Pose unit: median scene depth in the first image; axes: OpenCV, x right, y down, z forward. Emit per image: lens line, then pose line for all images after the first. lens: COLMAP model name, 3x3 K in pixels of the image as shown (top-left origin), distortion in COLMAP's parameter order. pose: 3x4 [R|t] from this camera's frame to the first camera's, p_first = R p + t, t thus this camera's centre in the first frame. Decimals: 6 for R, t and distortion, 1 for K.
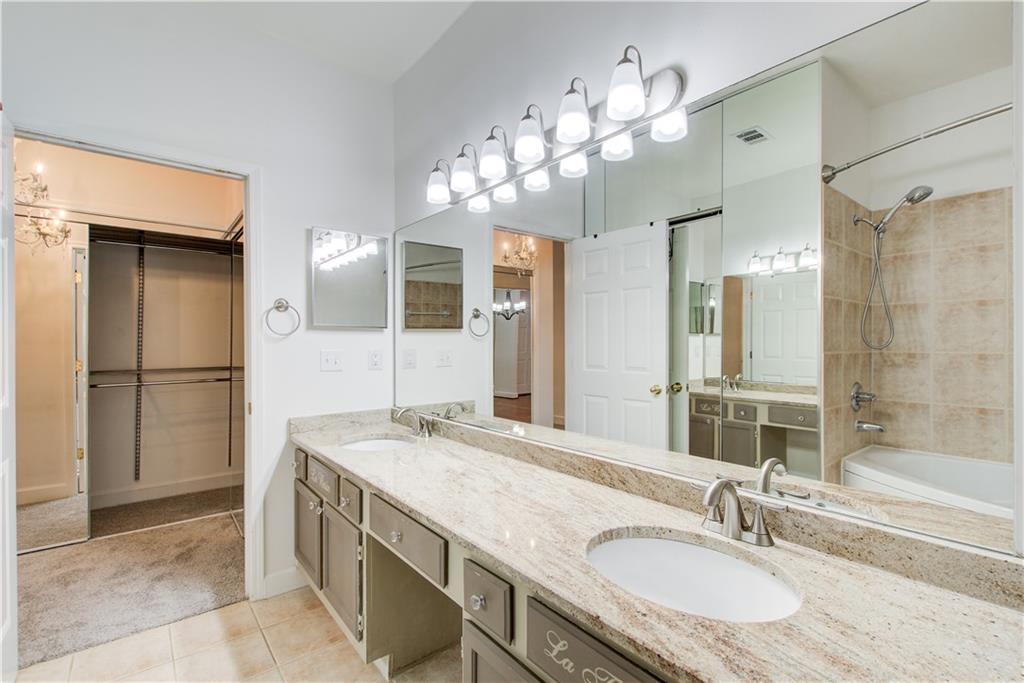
lens RADIAL K [[460.4, 0, 512.0], [0, 460.4, 341.5], [0, 0, 1]] dist [0.002660, 0.000297]
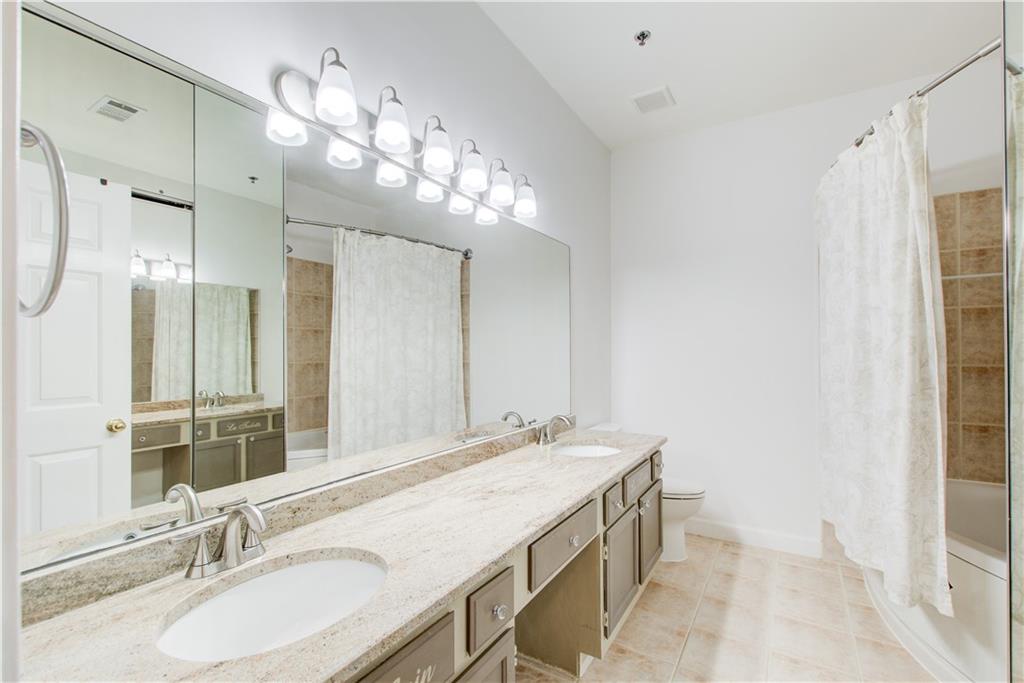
lens RADIAL K [[458.8, 0, 514.4], [0, 458.8, 354.2], [0, 0, 1]] dist [0.000569, 0.000186]
pose [[-0.335062, 0.001441, 0.942195, -0.958463], [0.002278, 0.999997, -0.000719, -0.000205], [-0.942193, 0.001906, -0.335064, 1.184978]]
